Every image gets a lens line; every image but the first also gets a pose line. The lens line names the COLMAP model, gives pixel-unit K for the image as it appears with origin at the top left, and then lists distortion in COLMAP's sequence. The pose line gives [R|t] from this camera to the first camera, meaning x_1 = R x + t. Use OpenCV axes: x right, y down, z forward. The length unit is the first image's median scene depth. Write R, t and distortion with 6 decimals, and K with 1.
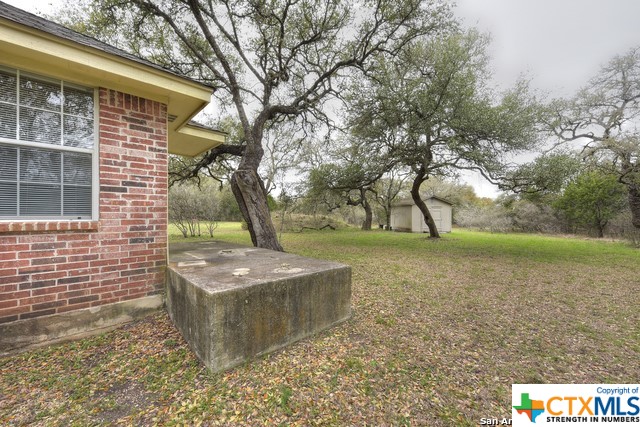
lens RADIAL K [[252.3, 0, 319.4], [0, 252.3, 211.8], [0, 0, 1]] dist [0.002010, 0.000025]
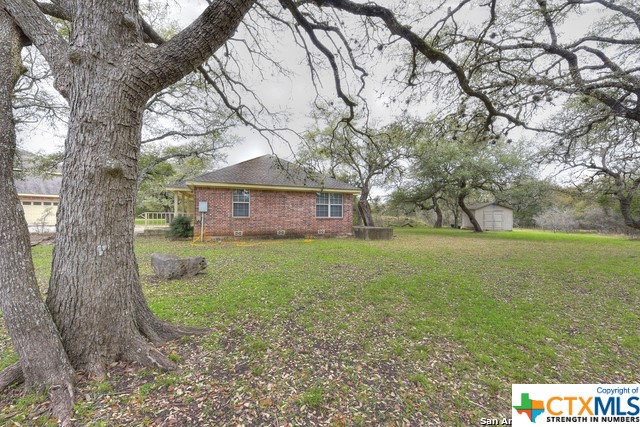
lens RADIAL K [[252.3, 0, 319.3], [0, 252.3, 213.3], [0, 0, 1]] dist [0.002010, 0.000025]
pose [[0.934492, -0.001499, -0.355980, 0.076695], [0.001237, 0.999999, -0.000963, -0.007115], [0.355981, 0.000460, 0.934493, -0.551439]]
